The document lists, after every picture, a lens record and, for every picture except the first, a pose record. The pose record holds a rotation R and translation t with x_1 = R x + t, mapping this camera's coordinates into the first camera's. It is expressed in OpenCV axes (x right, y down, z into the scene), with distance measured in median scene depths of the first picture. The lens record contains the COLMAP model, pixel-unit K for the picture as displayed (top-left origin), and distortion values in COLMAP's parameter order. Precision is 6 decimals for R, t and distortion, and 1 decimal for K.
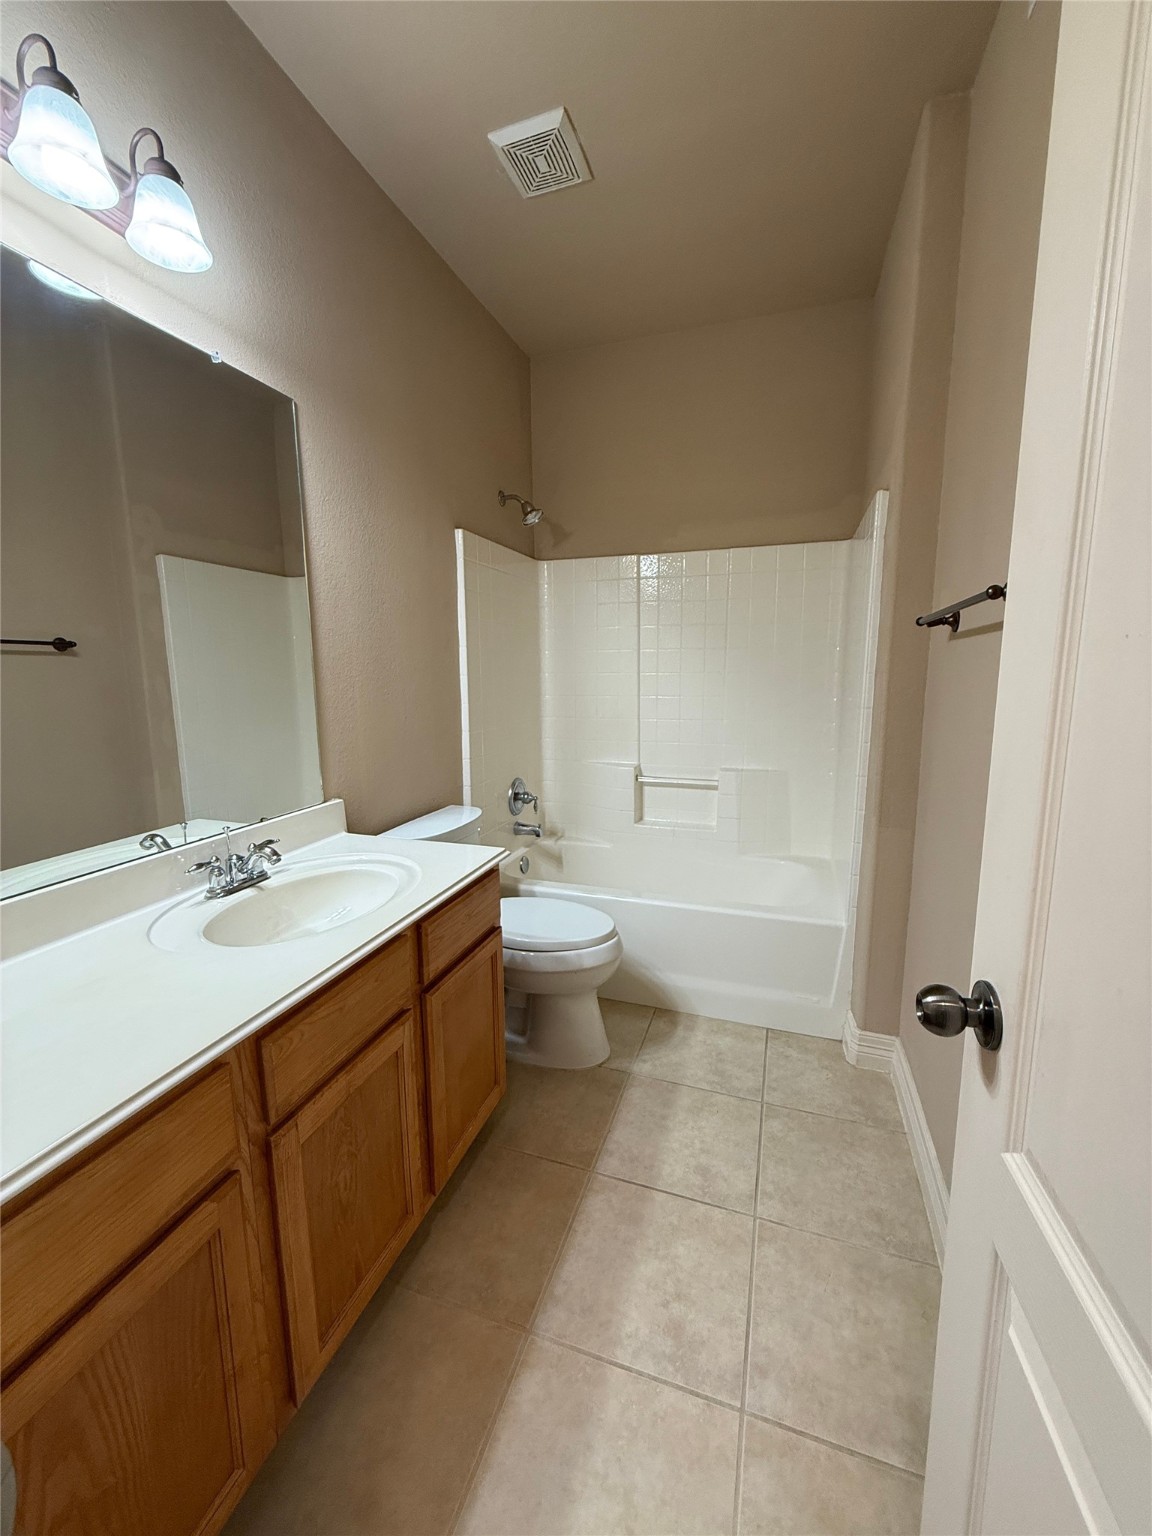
lens RADIAL K [[598.9, 0, 578.7], [0, 598.9, 756.1], [0, 0, 1]] dist [0.000389, -0.000126]
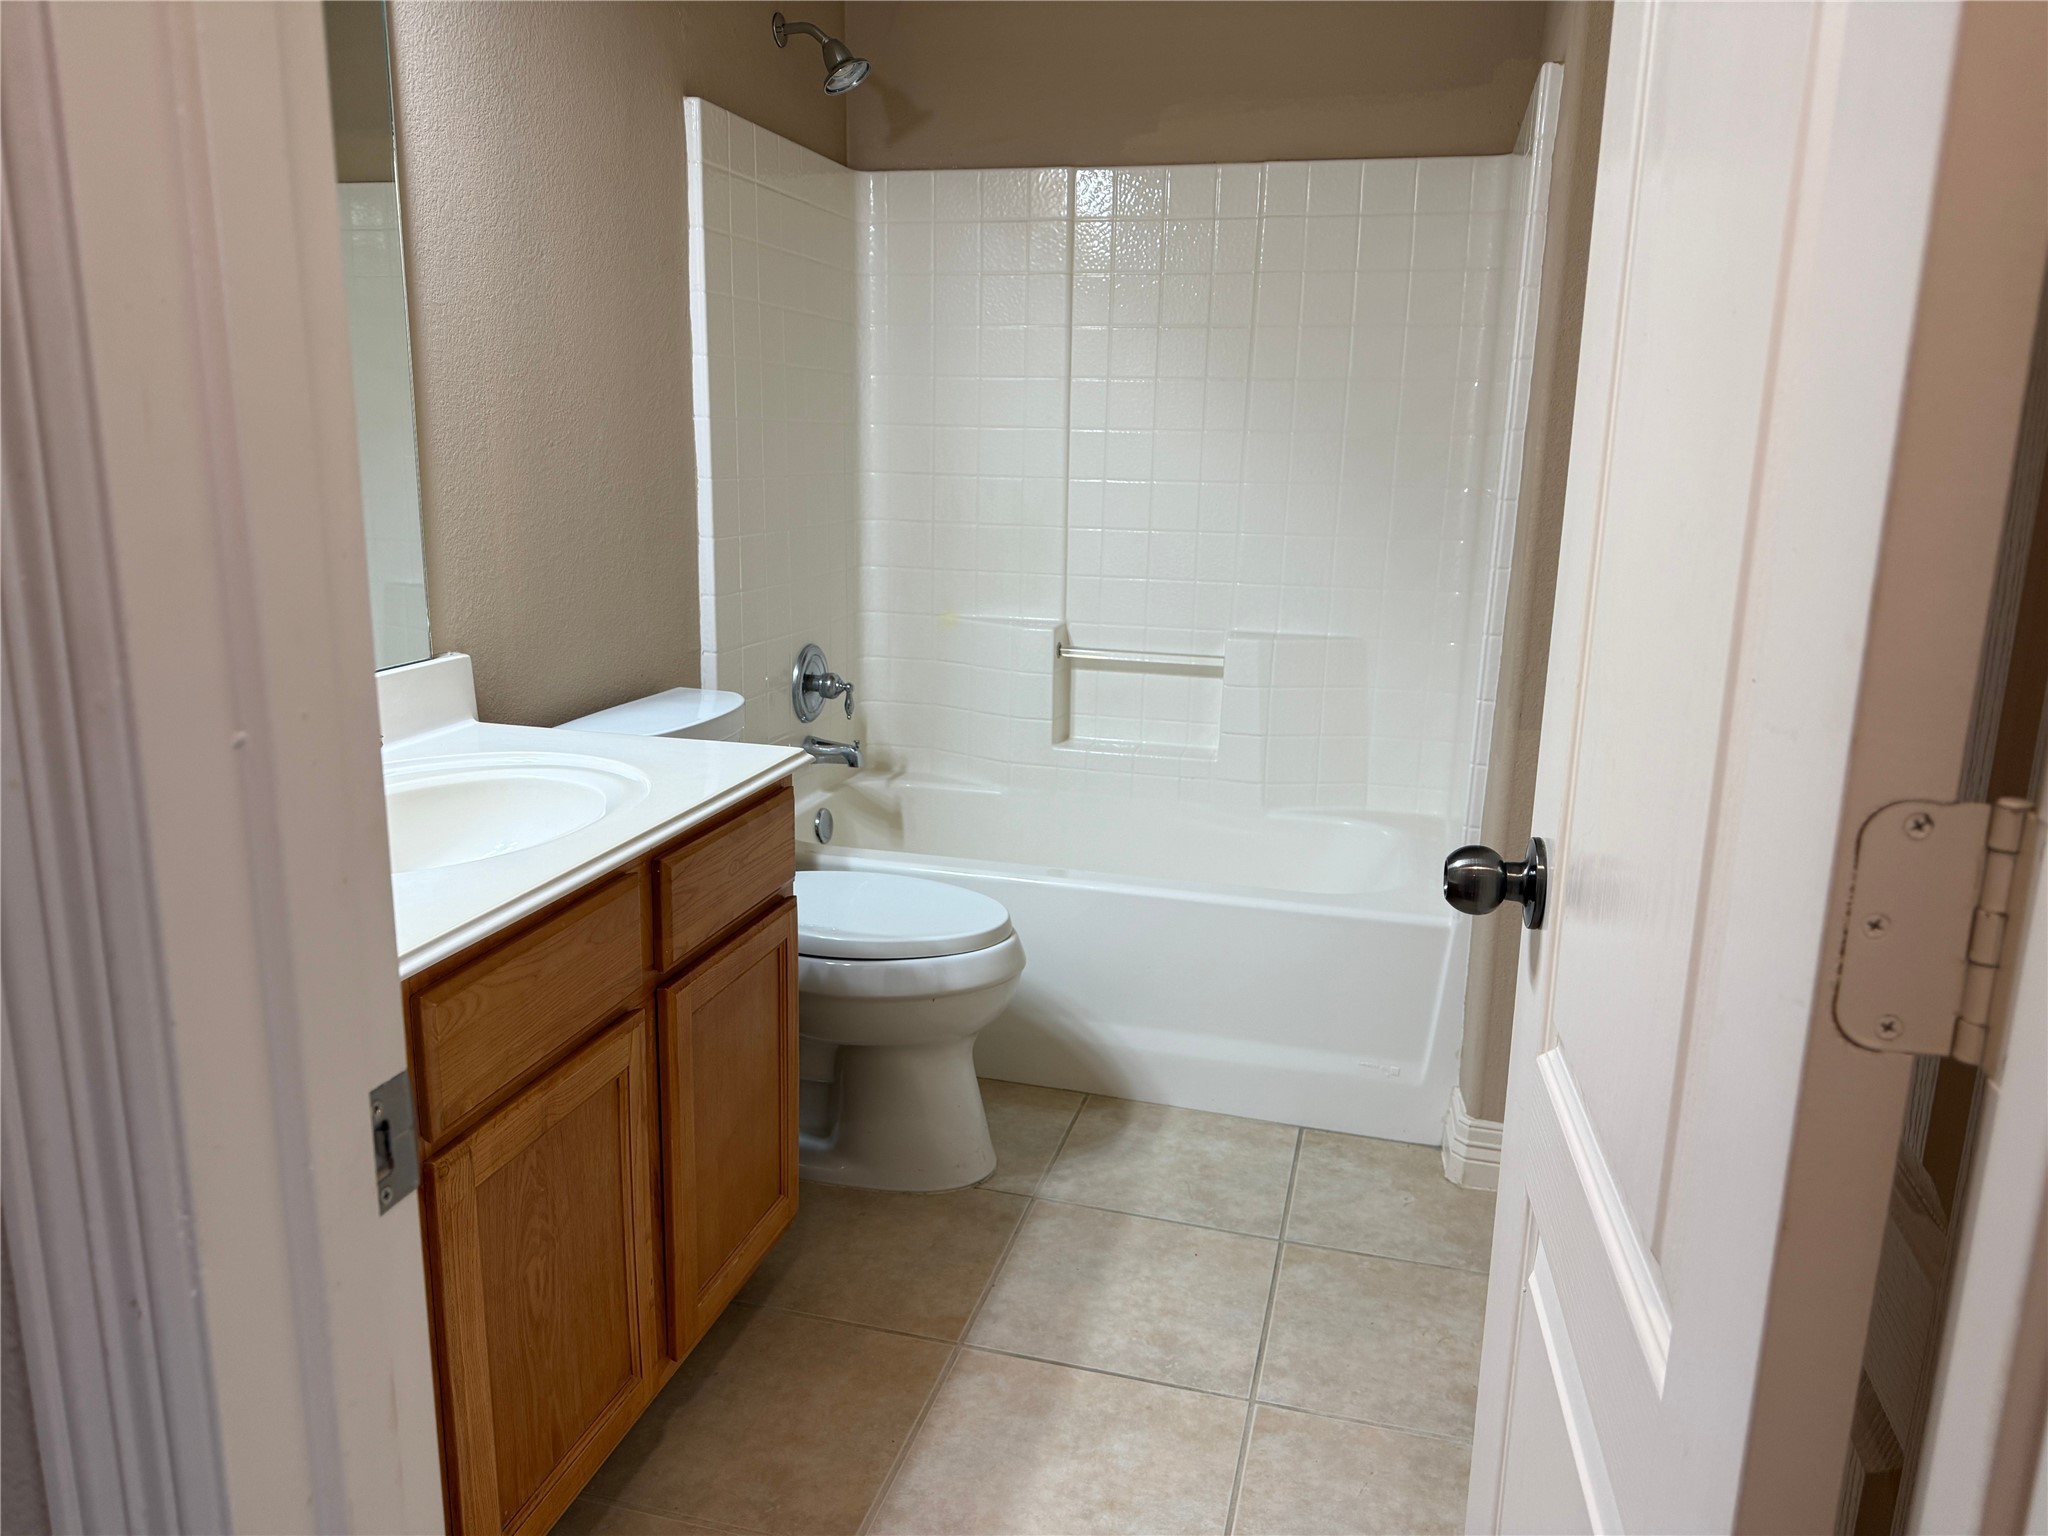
lens RADIAL K [[1423.3, 0, 1030.5], [0, 1423.3, 754.6], [0, 0, 1]] dist [0.143125, -0.247677]
pose [[0.997219, 0.011887, 0.073574, -0.015462], [-0.017257, 0.997199, 0.072780, 0.059373], [-0.072503, -0.073847, 0.994631, -0.236235]]
